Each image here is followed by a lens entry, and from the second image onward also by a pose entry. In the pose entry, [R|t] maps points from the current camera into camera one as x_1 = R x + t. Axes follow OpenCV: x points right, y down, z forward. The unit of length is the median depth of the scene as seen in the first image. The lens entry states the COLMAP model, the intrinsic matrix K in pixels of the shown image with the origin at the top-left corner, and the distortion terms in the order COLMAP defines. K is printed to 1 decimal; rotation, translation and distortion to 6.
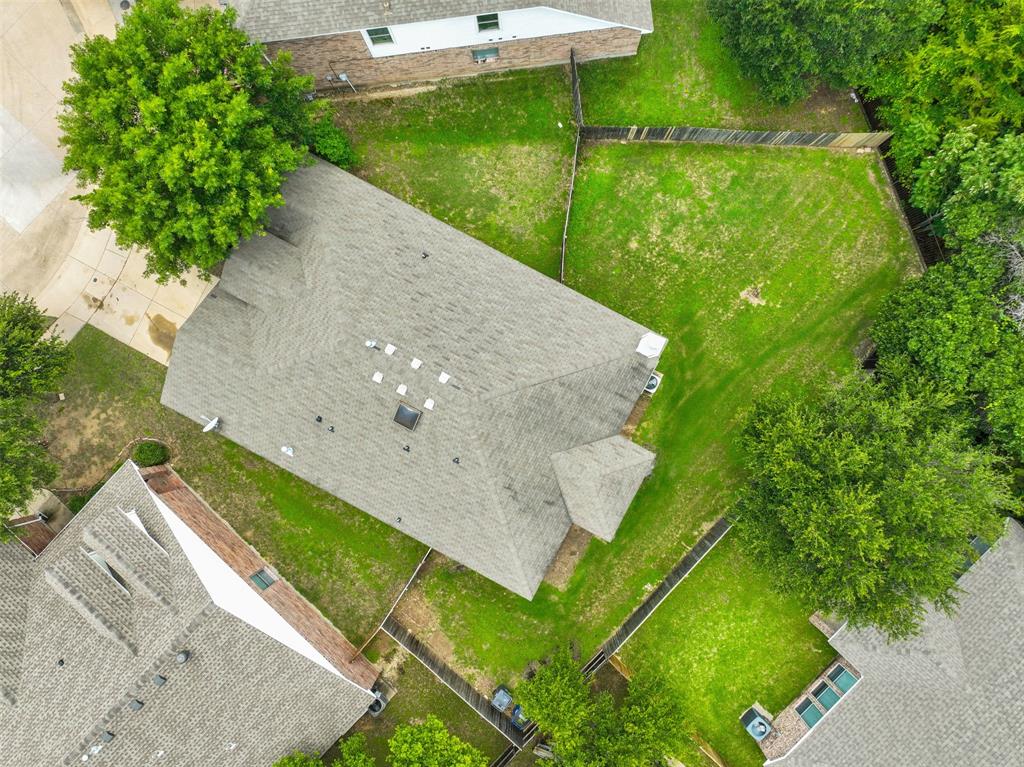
lens RADIAL K [[712.5, 0, 512.9], [0, 712.5, 382.2], [0, 0, 1]] dist [0.010691, 0.006542]
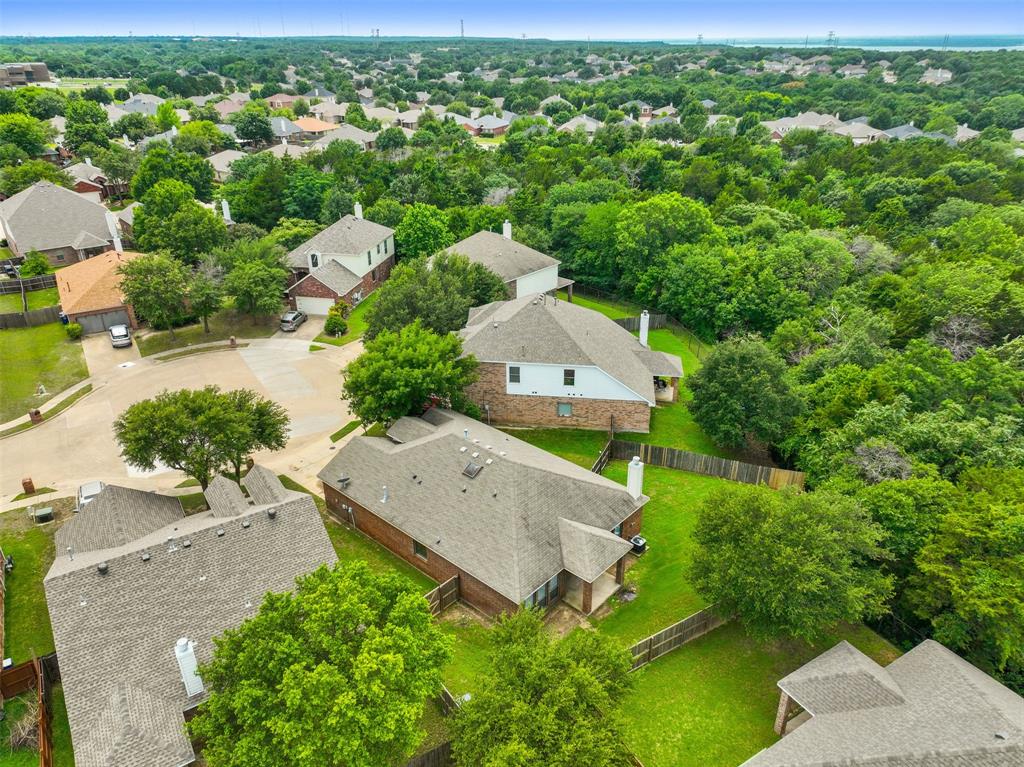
lens RADIAL K [[712.5, 0, 510.4], [0, 712.5, 384.5], [0, 0, 1]] dist [0.010691, 0.006542]
pose [[0.967706, 0.130982, -0.215381, 0.220125], [-0.251384, 0.437912, -0.863156, 1.170566], [-0.018740, 0.889425, 0.456697, 0.109833]]
